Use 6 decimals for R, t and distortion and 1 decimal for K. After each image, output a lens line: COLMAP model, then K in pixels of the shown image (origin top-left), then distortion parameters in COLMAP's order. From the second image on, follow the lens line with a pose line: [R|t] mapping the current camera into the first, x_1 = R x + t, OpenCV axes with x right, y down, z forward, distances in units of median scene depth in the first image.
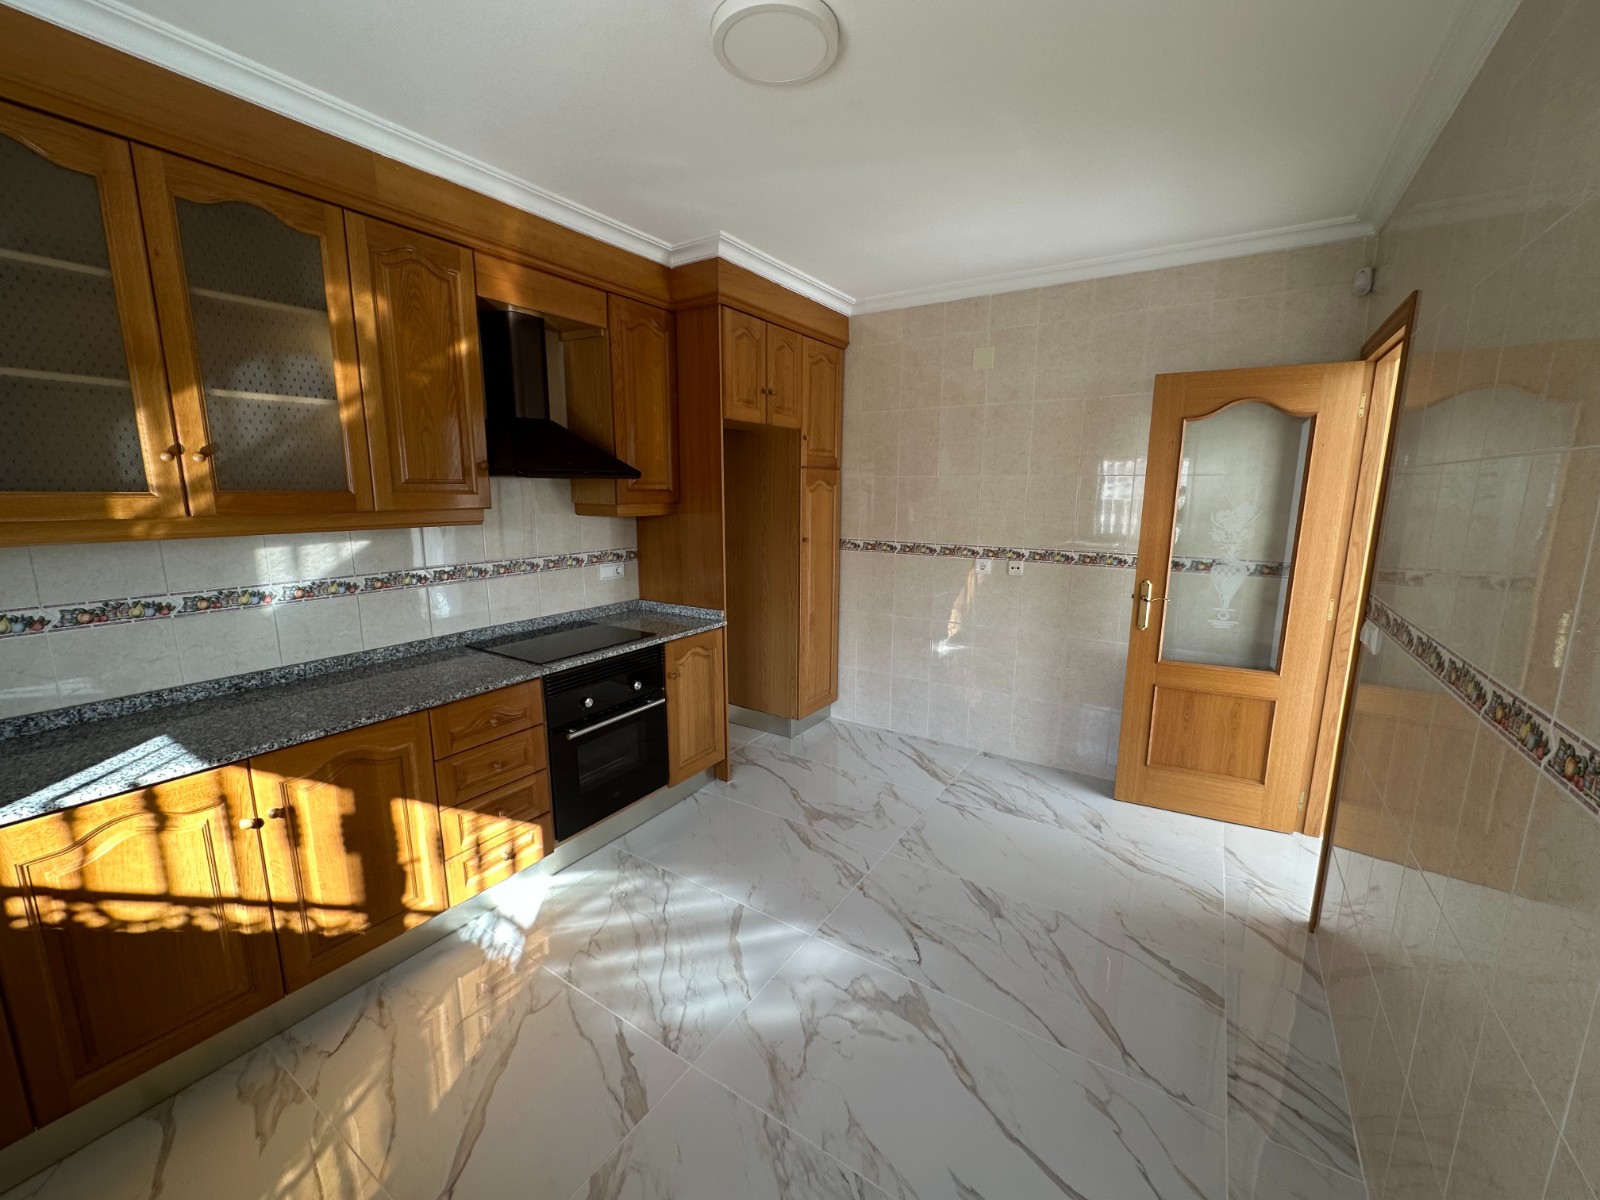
lens RADIAL K [[649.0, 0, 797.5], [0, 649.0, 596.5], [0, 0, 1]] dist [0.029146, -0.000017]
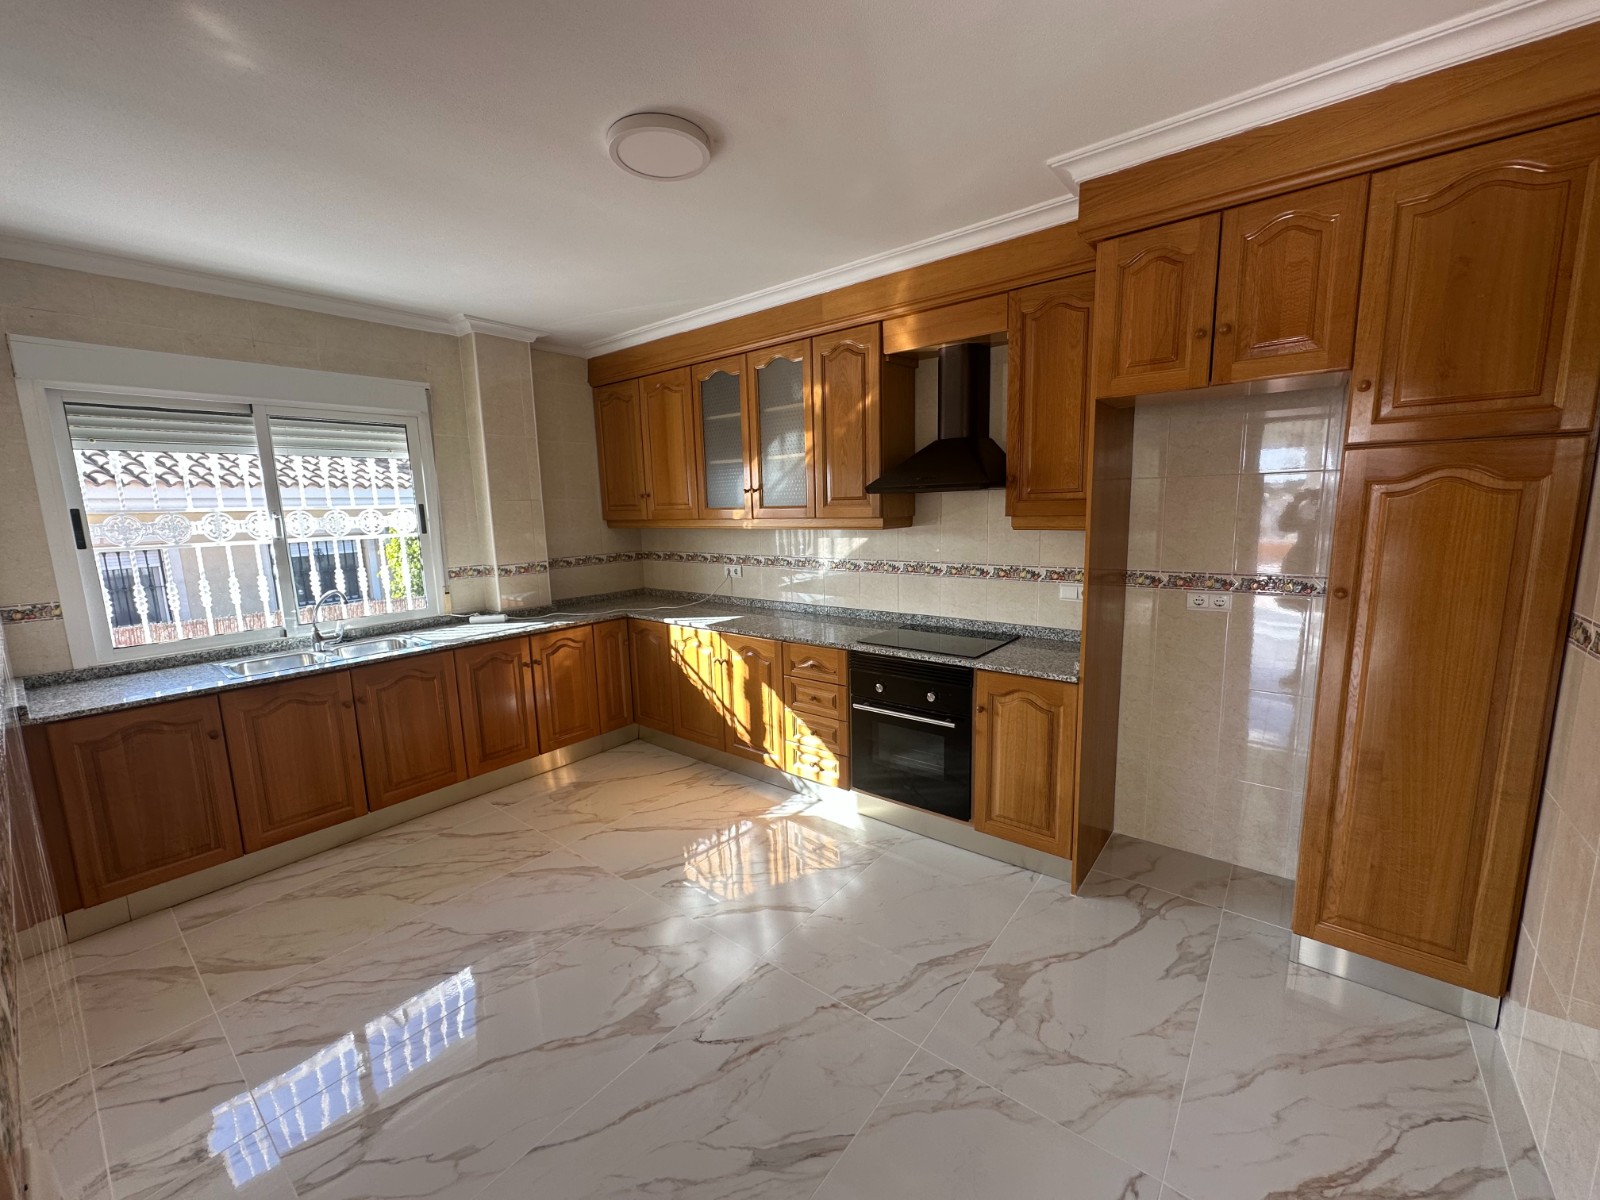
lens RADIAL K [[635.1, 0, 800.0], [0, 635.1, 600.0], [0, 0, 1]] dist [-0.002045, -0.000249]
pose [[-0.097456, 0.144048, -0.984760, 0.879921], [-0.145670, 0.976749, 0.157292, -0.163492], [0.984521, 0.158779, -0.074206, 1.053350]]
